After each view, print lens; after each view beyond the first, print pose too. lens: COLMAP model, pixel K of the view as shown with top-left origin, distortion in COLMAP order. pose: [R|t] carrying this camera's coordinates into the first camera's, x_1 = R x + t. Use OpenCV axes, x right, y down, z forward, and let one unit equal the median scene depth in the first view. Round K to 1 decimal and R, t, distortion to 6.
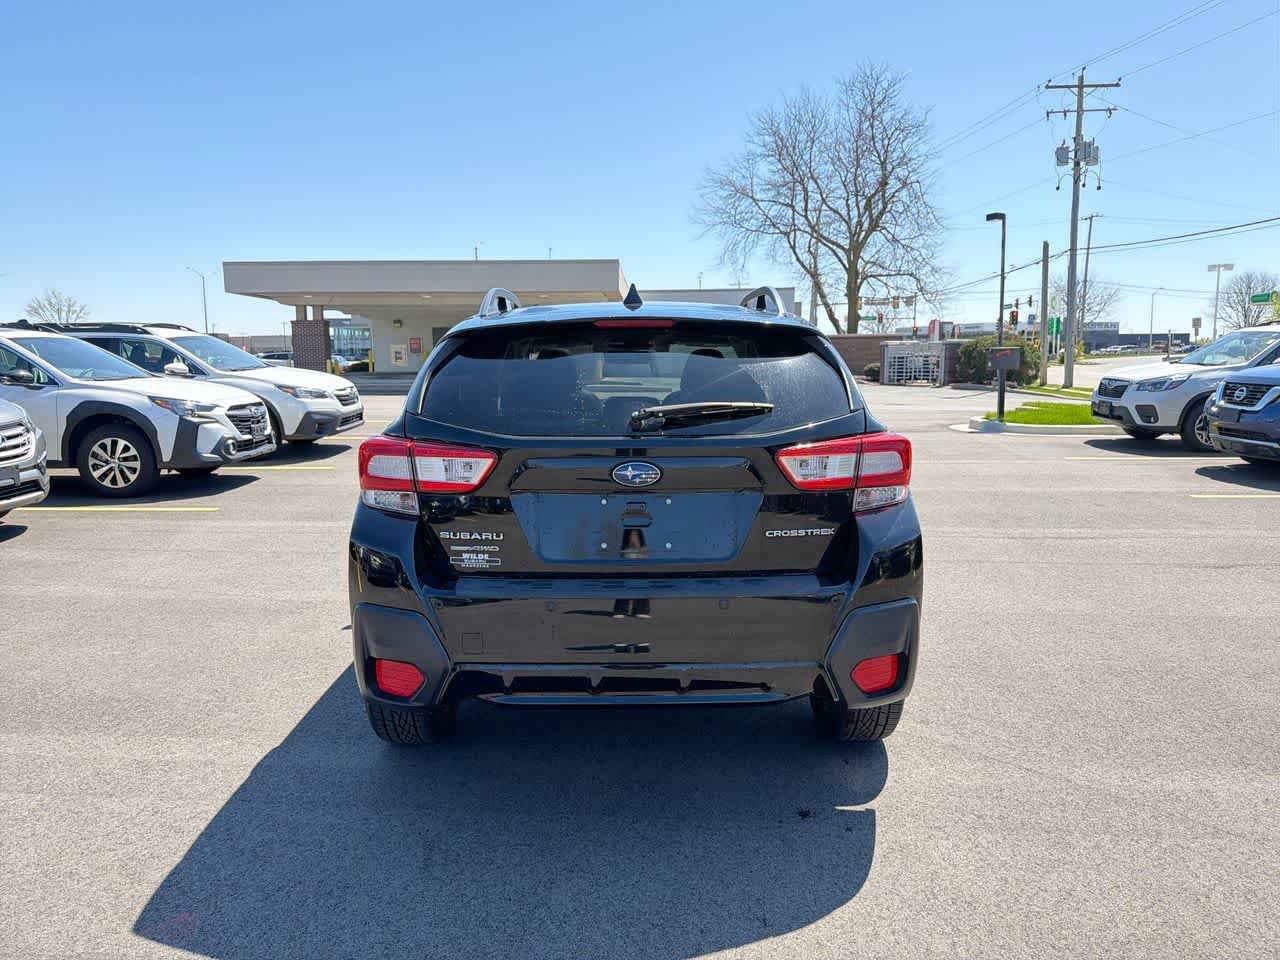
lens RADIAL K [[896.2, 0, 637.4], [0, 896.2, 475.1], [0, 0, 1]] dist [0.055823, -0.067973]
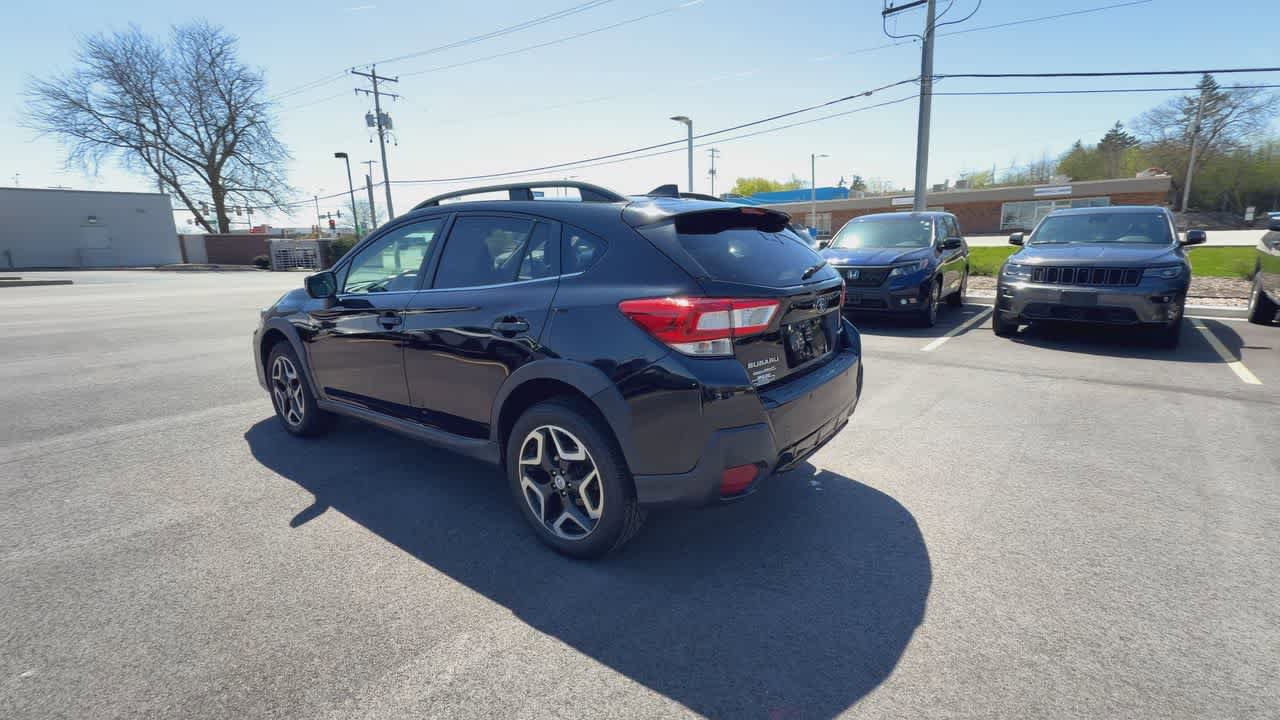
lens RADIAL K [[559.7, 0, 640.5], [0, 559.7, 358.8], [0, 0, 1]] dist [-0.000857, 0.000497]
pose [[0.613878, -0.165698, 0.771815, -0.278871], [0.118095, 0.985996, 0.117751, -0.018044], [-0.780518, 0.018863, 0.624849, 0.172692]]
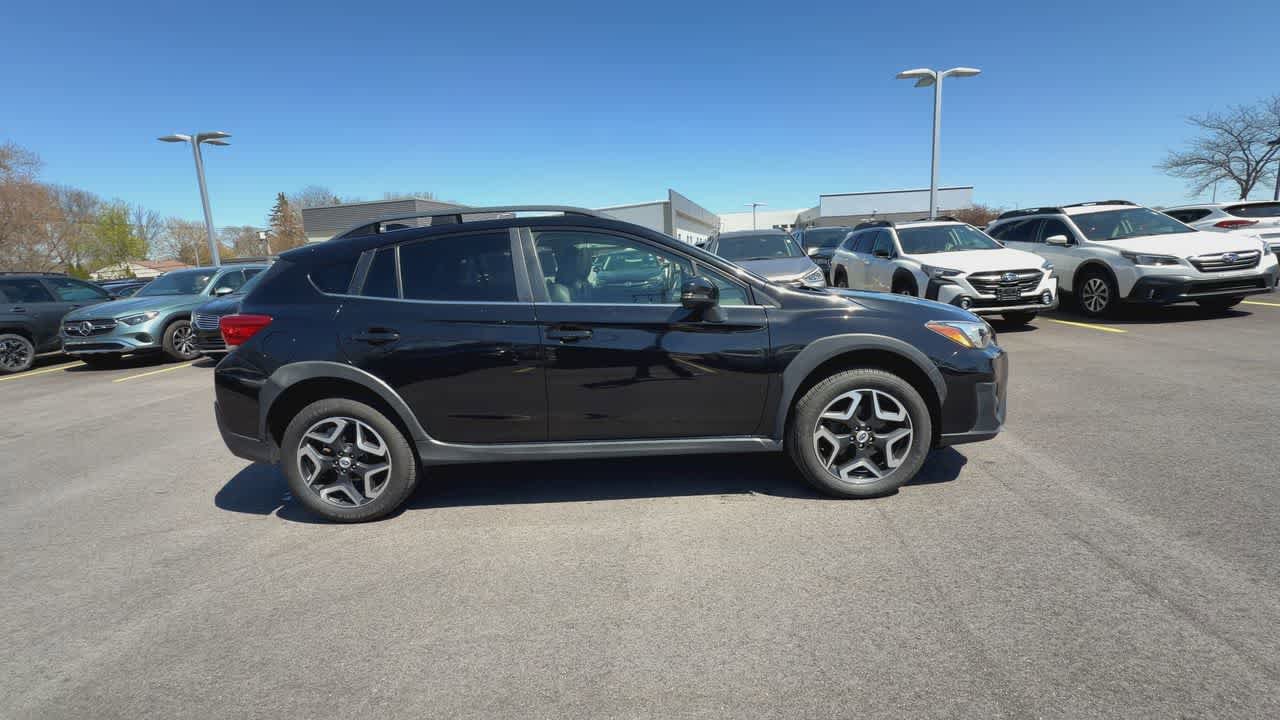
lens RADIAL K [[559.7, 0, 641.0], [0, 559.7, 358.7], [0, 0, 1]] dist [-0.000857, 0.000497]
pose [[-0.030413, 0.180852, -0.983040, 0.419019], [-0.073711, 0.980411, 0.182649, -0.069020], [0.996816, 0.078015, -0.016486, 0.558188]]
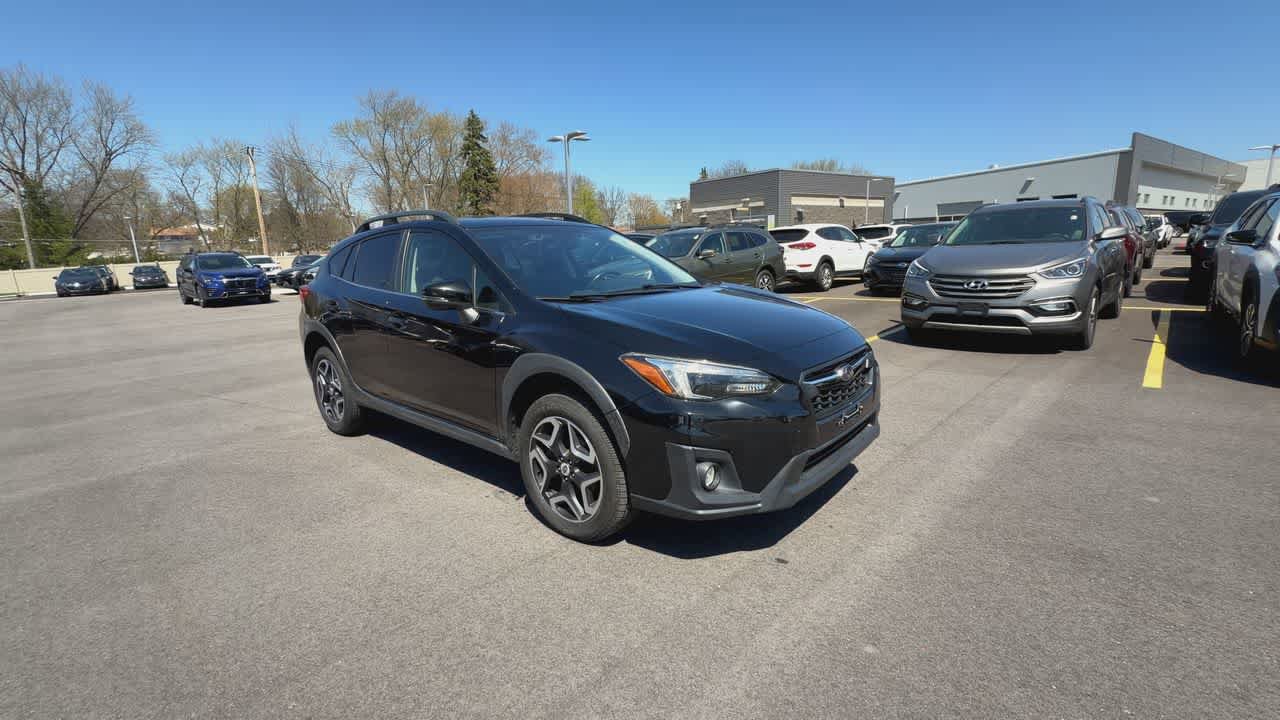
lens RADIAL K [[559.7, 0, 639.1], [0, 559.7, 360.8], [0, 0, 1]] dist [-0.000857, 0.000497]
pose [[-0.656706, 0.181342, -0.732019, 0.278167], [-0.054595, 0.956680, 0.285976, -0.114835], [0.752168, 0.227767, -0.618357, 0.887496]]
